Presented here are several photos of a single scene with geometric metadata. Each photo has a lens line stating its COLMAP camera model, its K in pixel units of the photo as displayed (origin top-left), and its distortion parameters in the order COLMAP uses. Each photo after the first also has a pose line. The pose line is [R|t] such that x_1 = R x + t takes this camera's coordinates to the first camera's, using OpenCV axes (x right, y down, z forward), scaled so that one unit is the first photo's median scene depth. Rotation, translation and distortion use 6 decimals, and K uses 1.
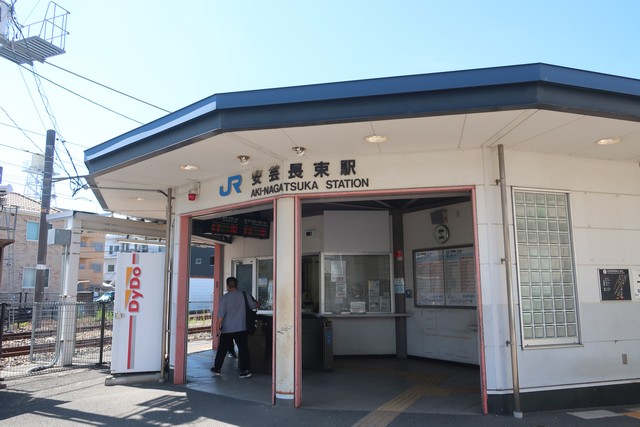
lens RADIAL K [[503.4, 0, 320.0], [0, 503.4, 213.5], [0, 0, 1]] dist [-0.006348, 0.006295]
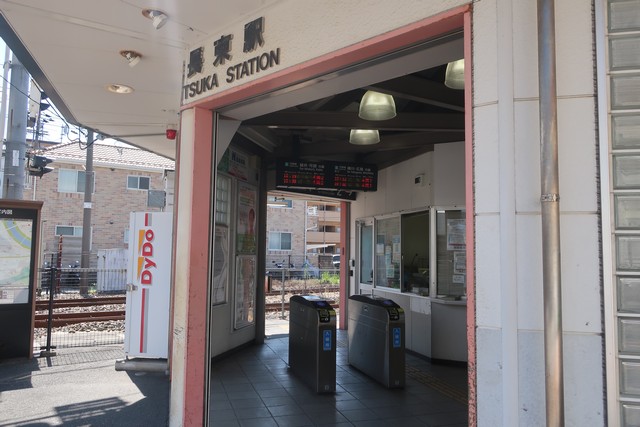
lens RADIAL K [[503.4, 0, 320.0], [0, 503.4, 213.5], [0, 0, 1]] dist [-0.006348, 0.006295]
pose [[0.850204, -0.022603, -0.525967, 0.300896], [0.060119, 0.996711, 0.054348, 0.053035], [0.523009, -0.077827, 0.848767, 0.458522]]
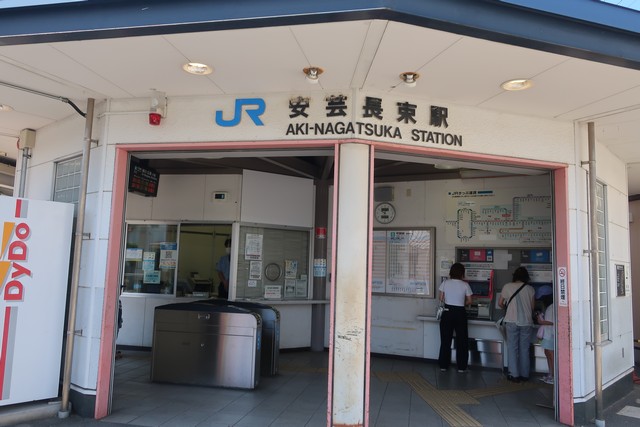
lens RADIAL K [[503.4, 0, 320.0], [0, 503.4, 213.5], [0, 0, 1]] dist [-0.006348, 0.006295]
pose [[0.864215, 0.091280, 0.494773, -0.358214], [-0.115342, 0.993158, 0.018241, 0.046002], [-0.489723, -0.072832, 0.868831, 0.334944]]
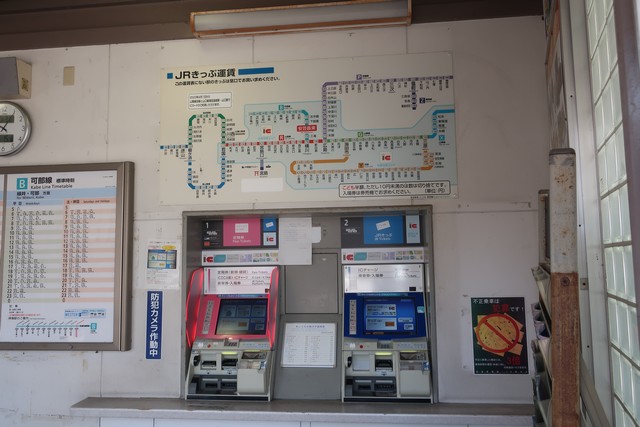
lens RADIAL K [[503.4, 0, 320.0], [0, 503.4, 213.5], [0, 0, 1]] dist [-0.006348, 0.006295]
pose [[0.634685, 0.068537, 0.769726, 0.143941], [-0.108835, 0.994059, 0.001229, 0.088255], [-0.765069, -0.084553, 0.638373, 0.740293]]
